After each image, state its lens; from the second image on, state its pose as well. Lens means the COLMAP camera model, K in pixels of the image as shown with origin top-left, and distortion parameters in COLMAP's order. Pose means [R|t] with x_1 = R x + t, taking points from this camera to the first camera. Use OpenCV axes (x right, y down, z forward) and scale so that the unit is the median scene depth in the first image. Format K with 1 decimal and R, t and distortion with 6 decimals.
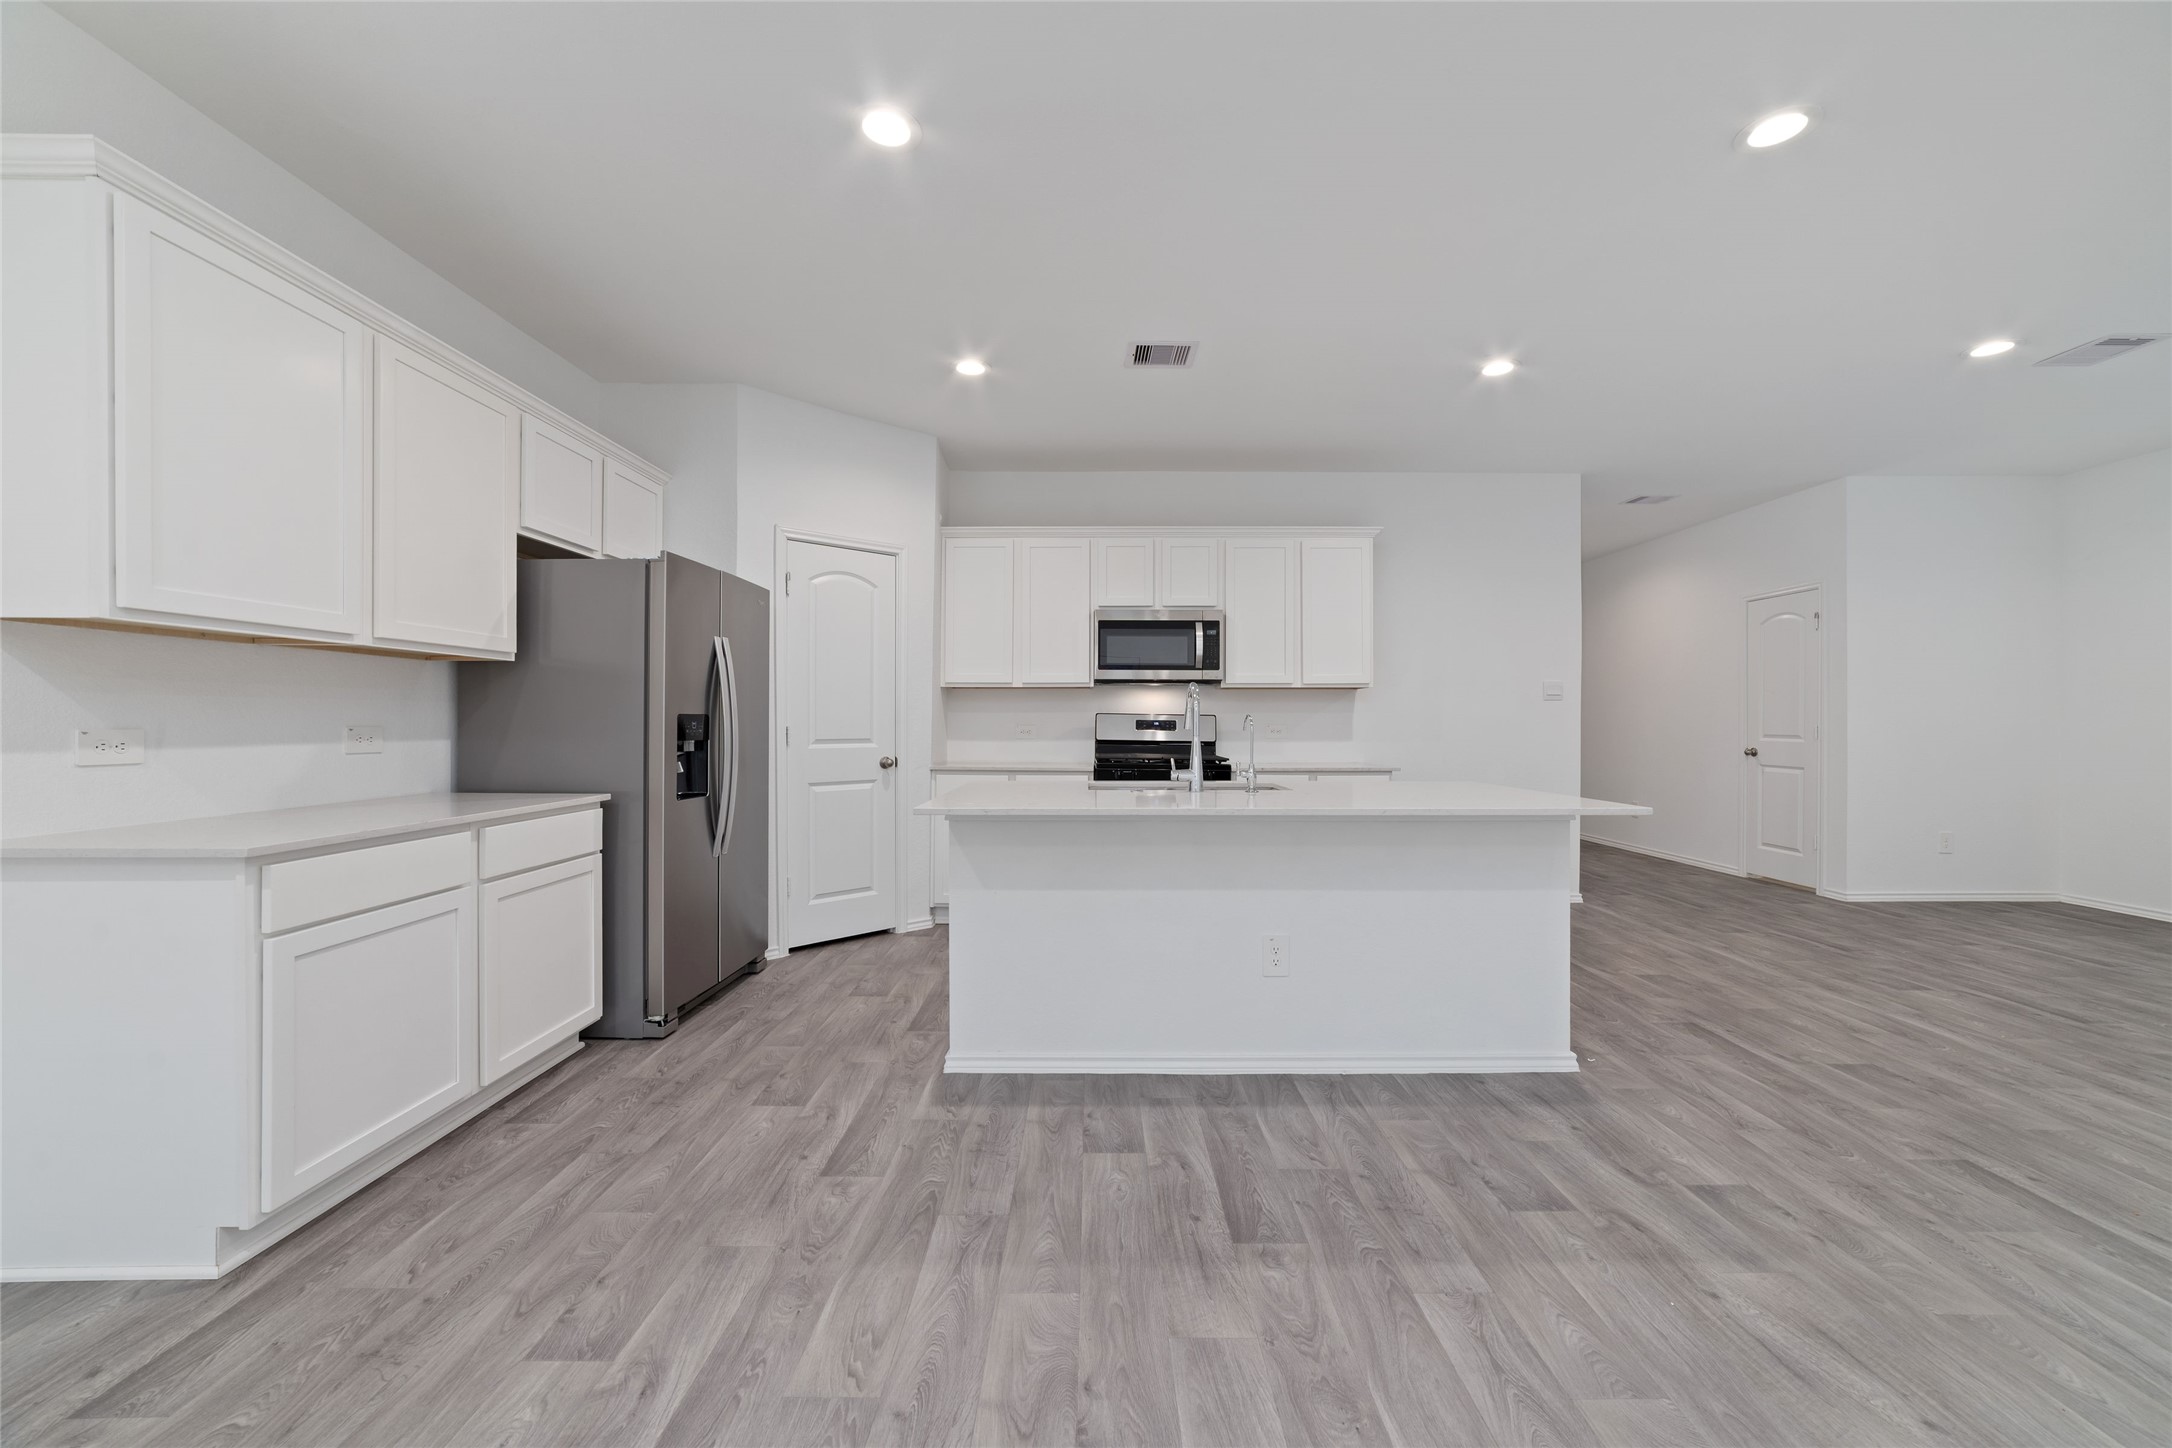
lens RADIAL K [[830.3, 0, 1090.2], [0, 830.3, 720.6], [0, 0, 1]] dist [-0.021284, 0.007871]
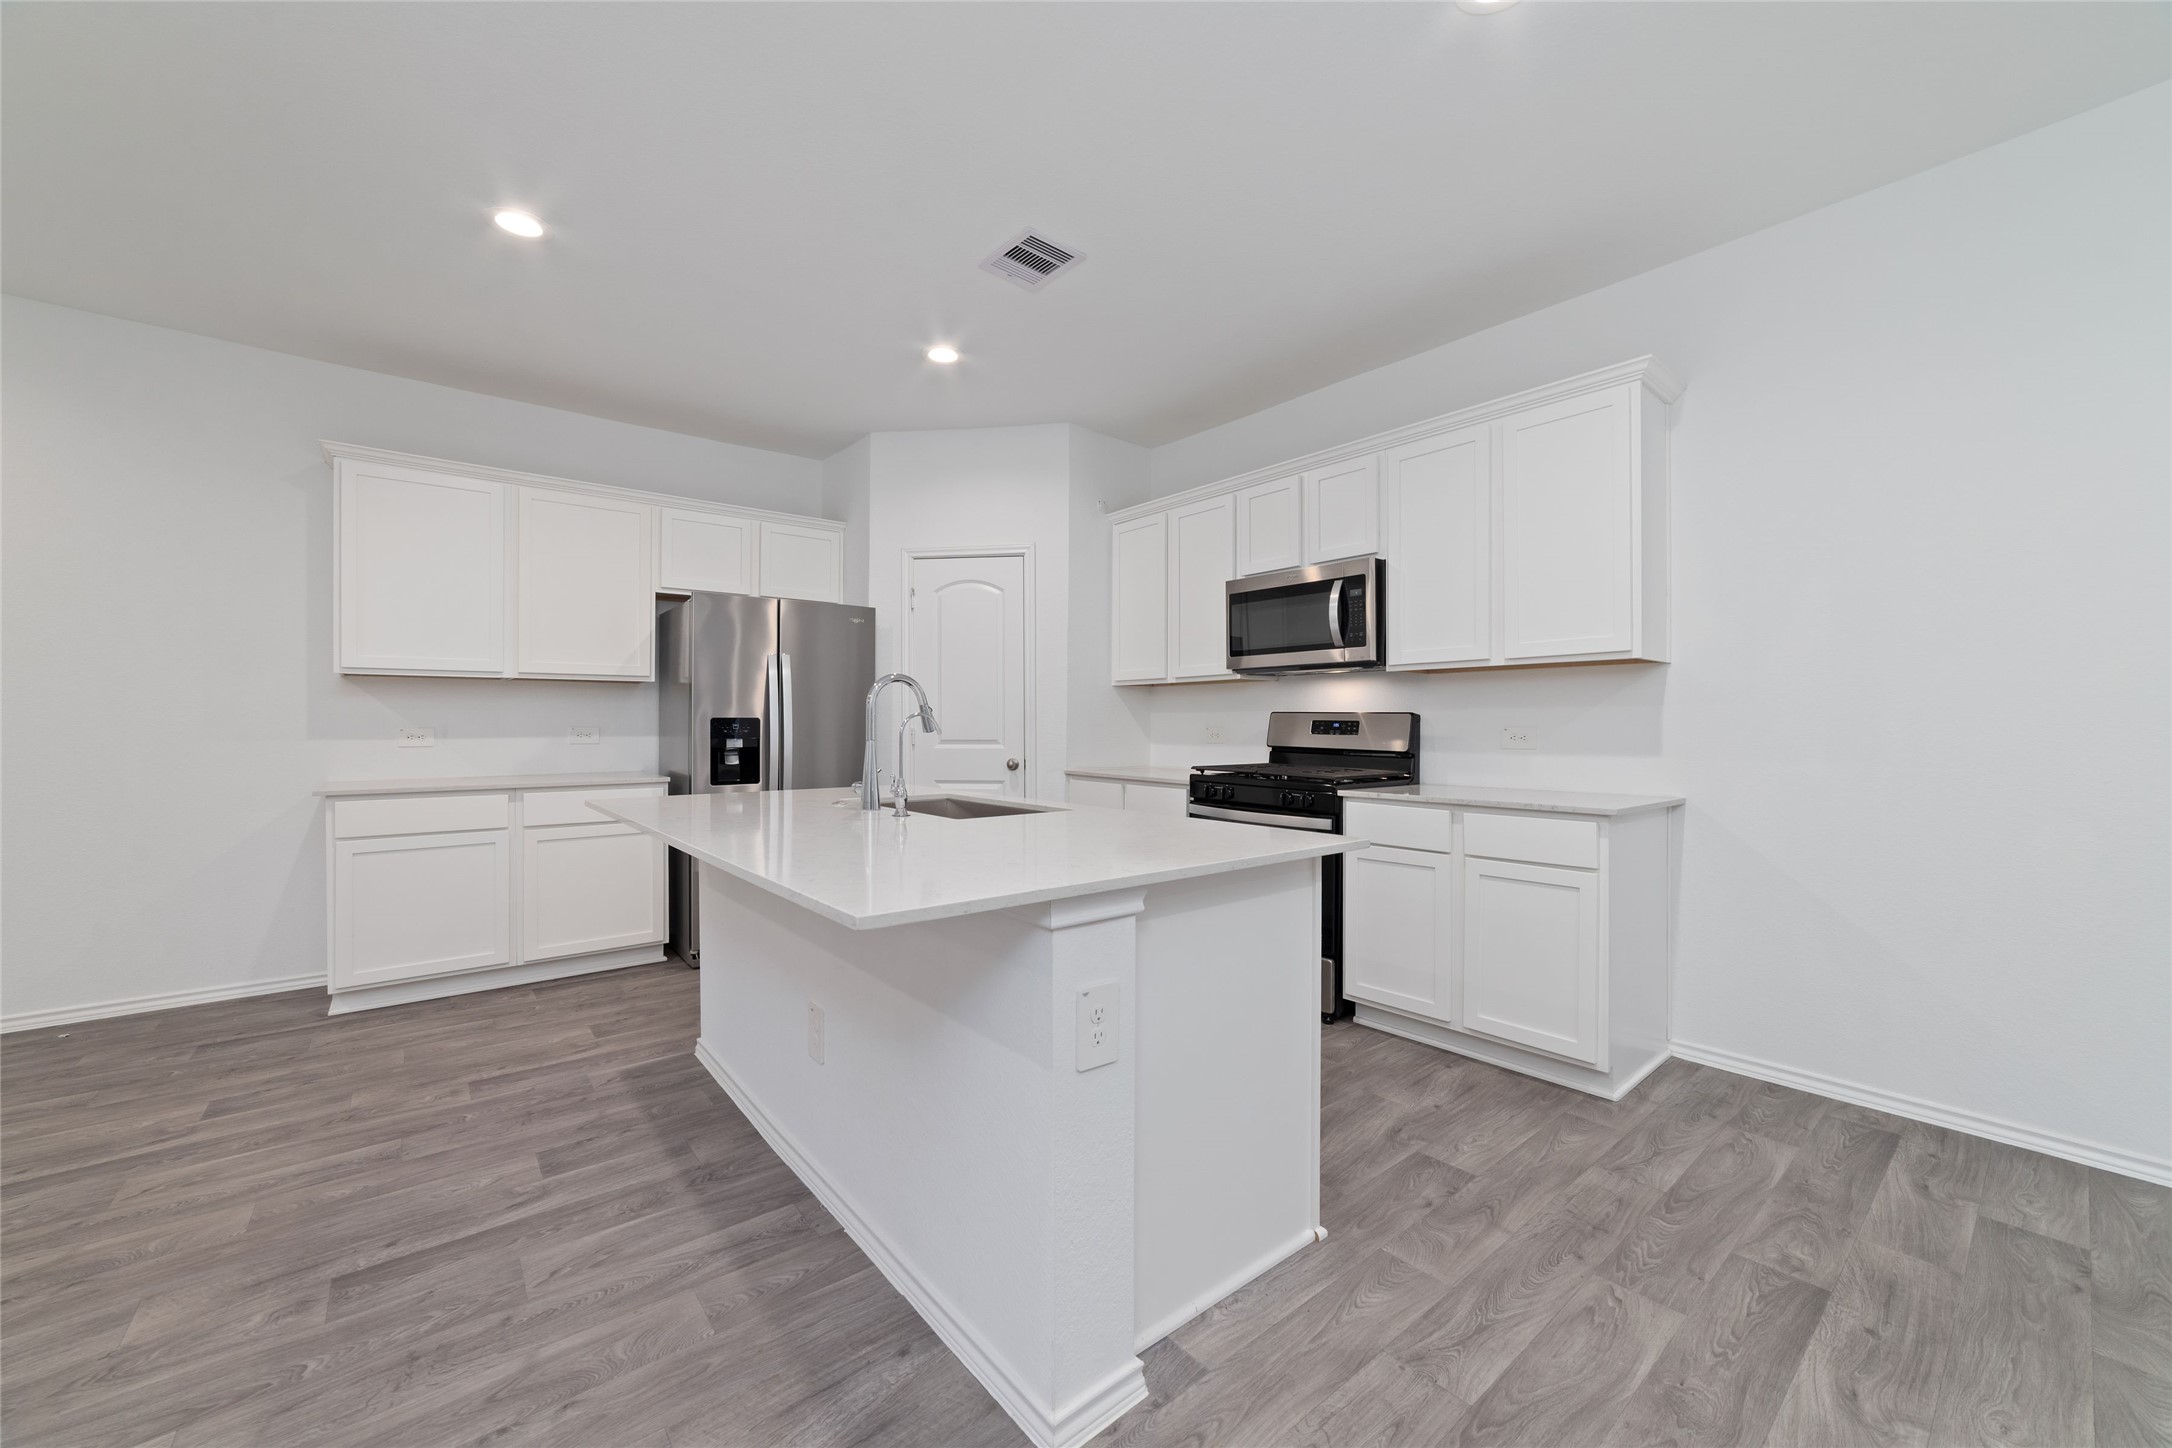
lens RADIAL K [[830.3, 0, 1090.2], [0, 830.3, 720.6], [0, 0, 1]] dist [-0.021284, 0.007871]
pose [[0.642421, -0.004808, -0.766337, 0.605682], [0.002852, 0.999988, -0.003884, 0.002090], [0.766347, 0.000309, 0.642427, 0.445289]]
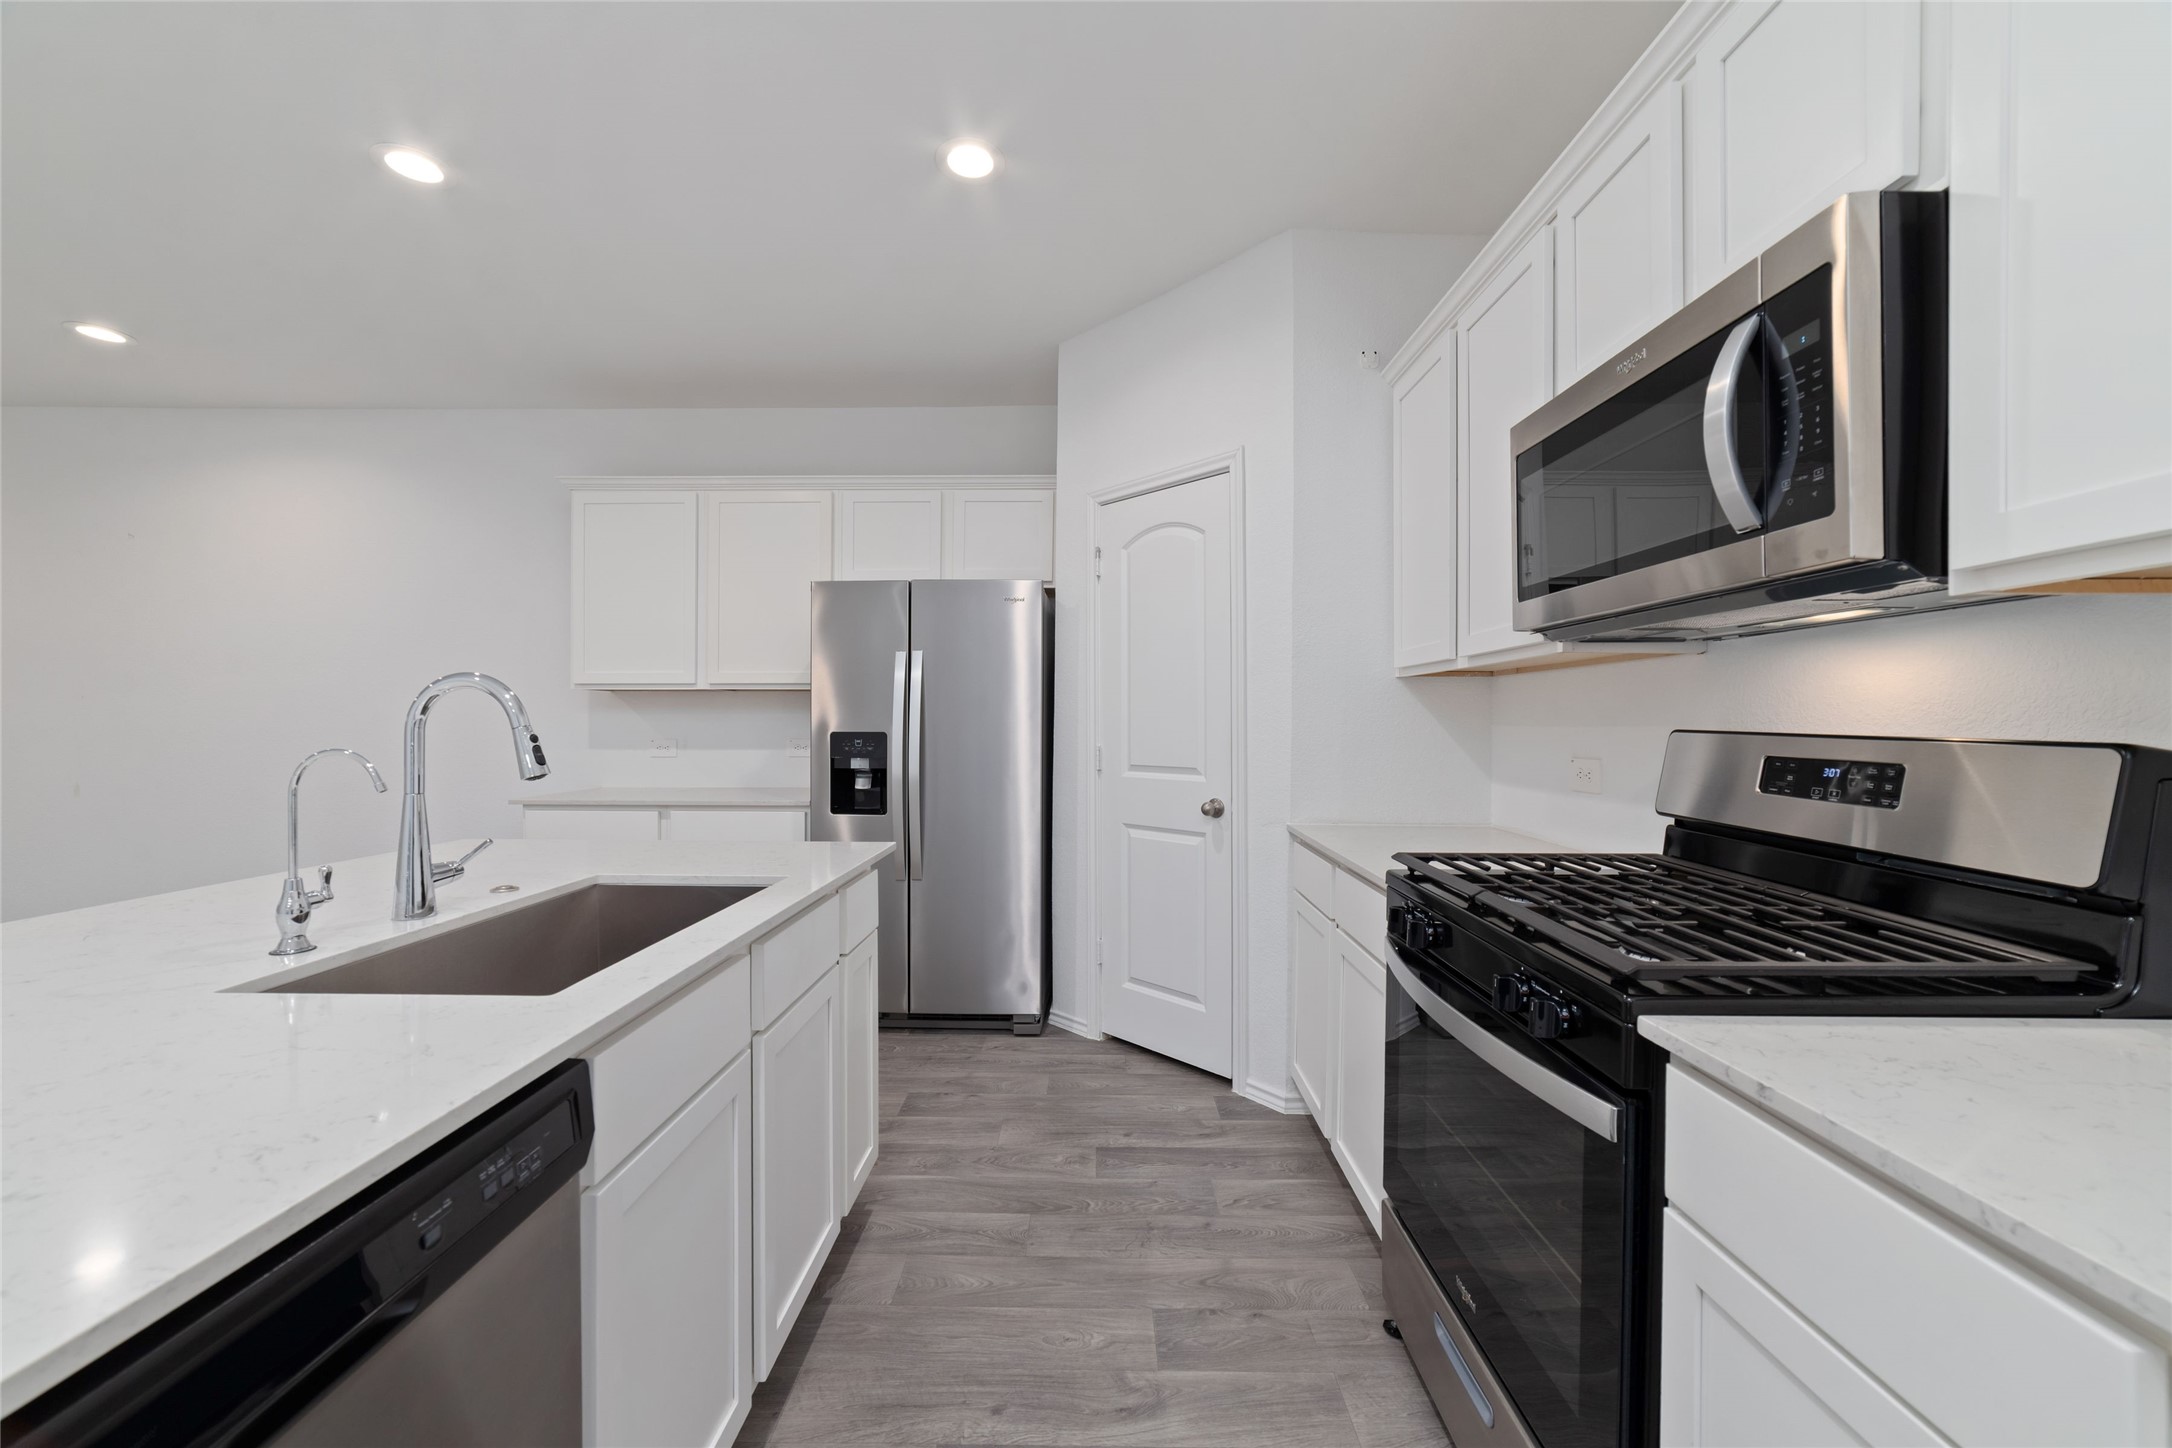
lens RADIAL K [[830.3, 0, 1090.2], [0, 830.3, 720.6], [0, 0, 1]] dist [-0.021284, 0.007871]
pose [[0.001152, -0.002893, -0.999995, 0.396257], [-0.000544, 0.999996, -0.002894, -0.014193], [0.999999, 0.000547, 0.001150, 0.942105]]
